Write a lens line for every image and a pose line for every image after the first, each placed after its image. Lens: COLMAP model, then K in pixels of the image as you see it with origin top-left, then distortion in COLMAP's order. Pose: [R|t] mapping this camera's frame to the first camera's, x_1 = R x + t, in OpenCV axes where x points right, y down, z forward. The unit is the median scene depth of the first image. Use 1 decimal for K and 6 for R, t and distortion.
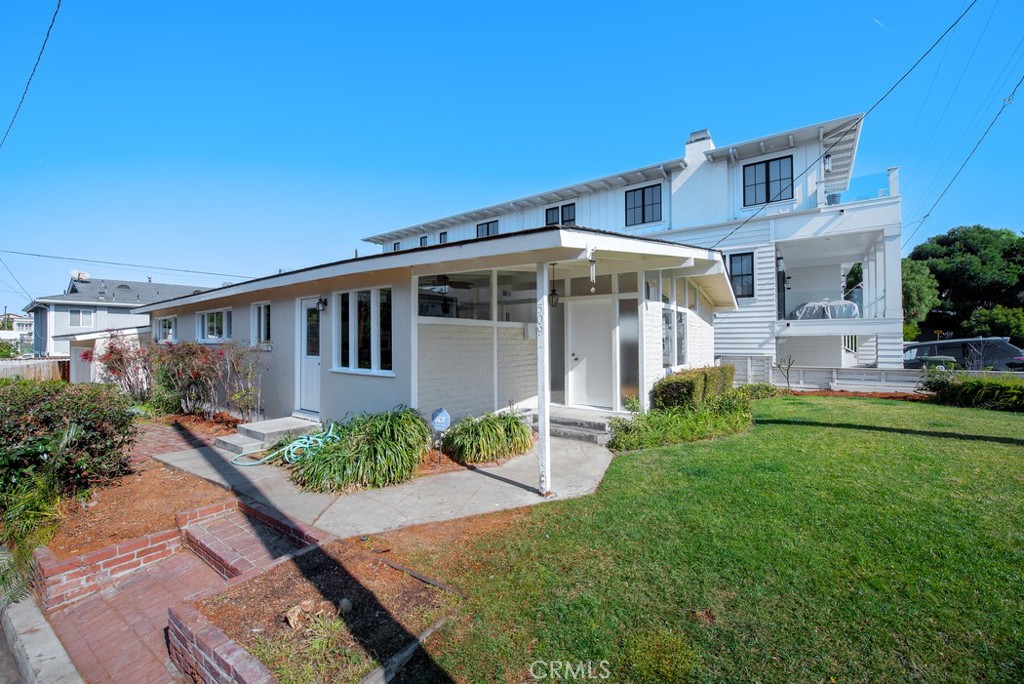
lens RADIAL K [[405.8, 0, 506.8], [0, 405.8, 340.8], [0, 0, 1]] dist [-0.015411, -0.001050]
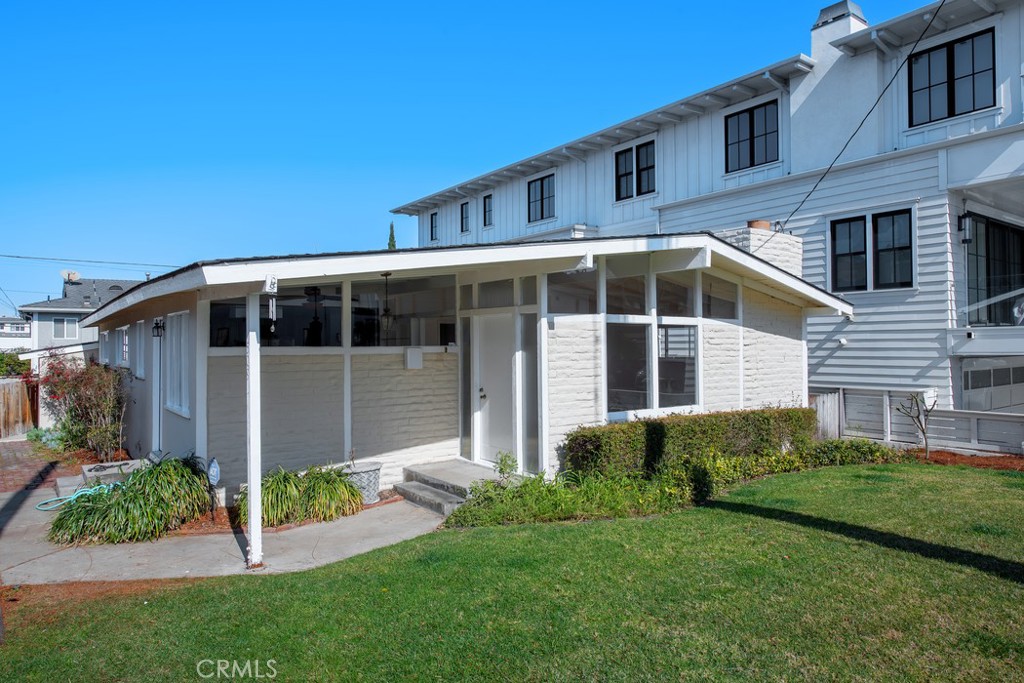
lens RADIAL K [[649.2, 0, 515.2], [0, 649.2, 339.1], [0, 0, 1]] dist [-0.000549, 0.001223]
pose [[0.956410, -0.005491, -0.291976, 0.341189], [0.003278, 0.999962, -0.008067, -0.028295], [0.292009, 0.006758, 0.956392, -0.047575]]
